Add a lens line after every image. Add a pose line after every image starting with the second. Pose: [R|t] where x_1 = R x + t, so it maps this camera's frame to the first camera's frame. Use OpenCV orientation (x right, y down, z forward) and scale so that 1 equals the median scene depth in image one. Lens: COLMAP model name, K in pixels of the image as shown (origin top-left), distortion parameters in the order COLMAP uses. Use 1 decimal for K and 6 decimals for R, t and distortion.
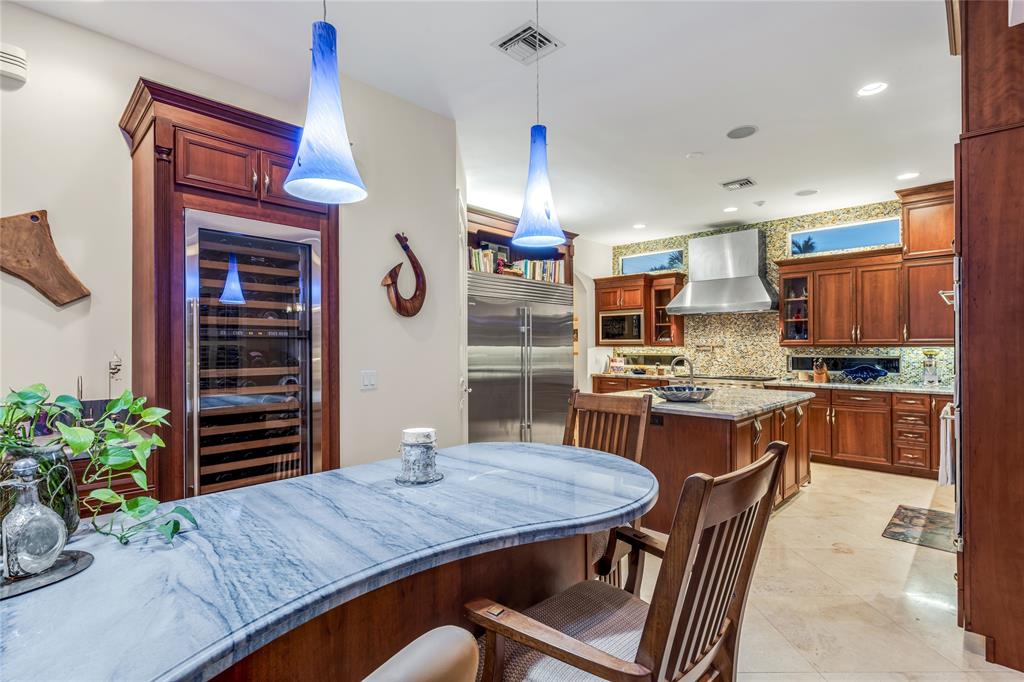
lens RADIAL K [[487.1, 0, 515.7], [0, 487.1, 345.5], [0, 0, 1]] dist [0.005558, -0.000052]
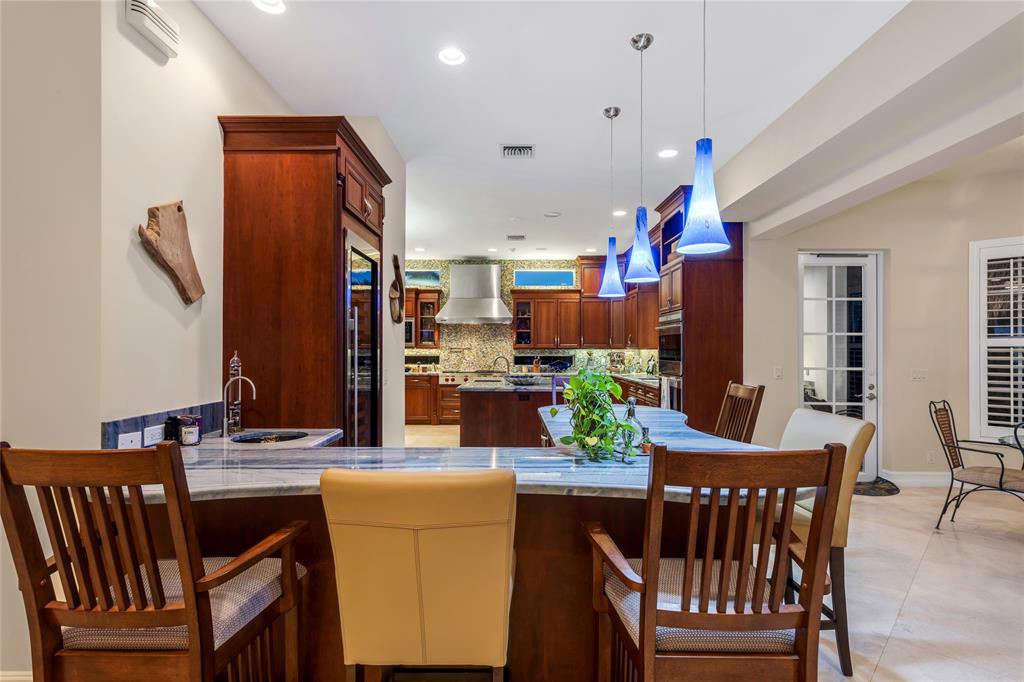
lens RADIAL K [[487.1, 0, 514.5], [0, 487.1, 343.3], [0, 0, 1]] dist [0.005558, -0.000052]
pose [[0.725640, 0.010085, 0.688001, -0.465716], [-0.003514, 0.999934, -0.010951, 0.001640], [-0.688066, 0.005529, 0.725627, -0.048784]]
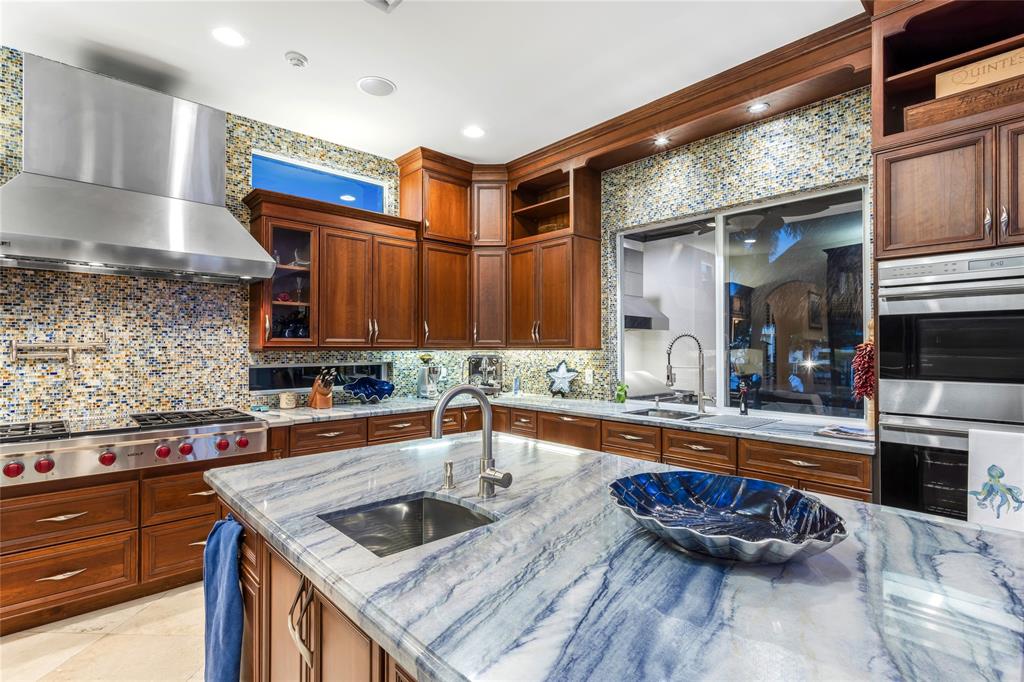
lens RADIAL K [[487.1, 0, 511.2], [0, 487.1, 342.6], [0, 0, 1]] dist [0.005558, -0.000052]
pose [[0.069364, 0.009223, 0.997549, 0.024485], [-0.001705, 0.999957, -0.009127, -0.001568], [-0.997590, -0.001068, 0.069377, 0.718795]]
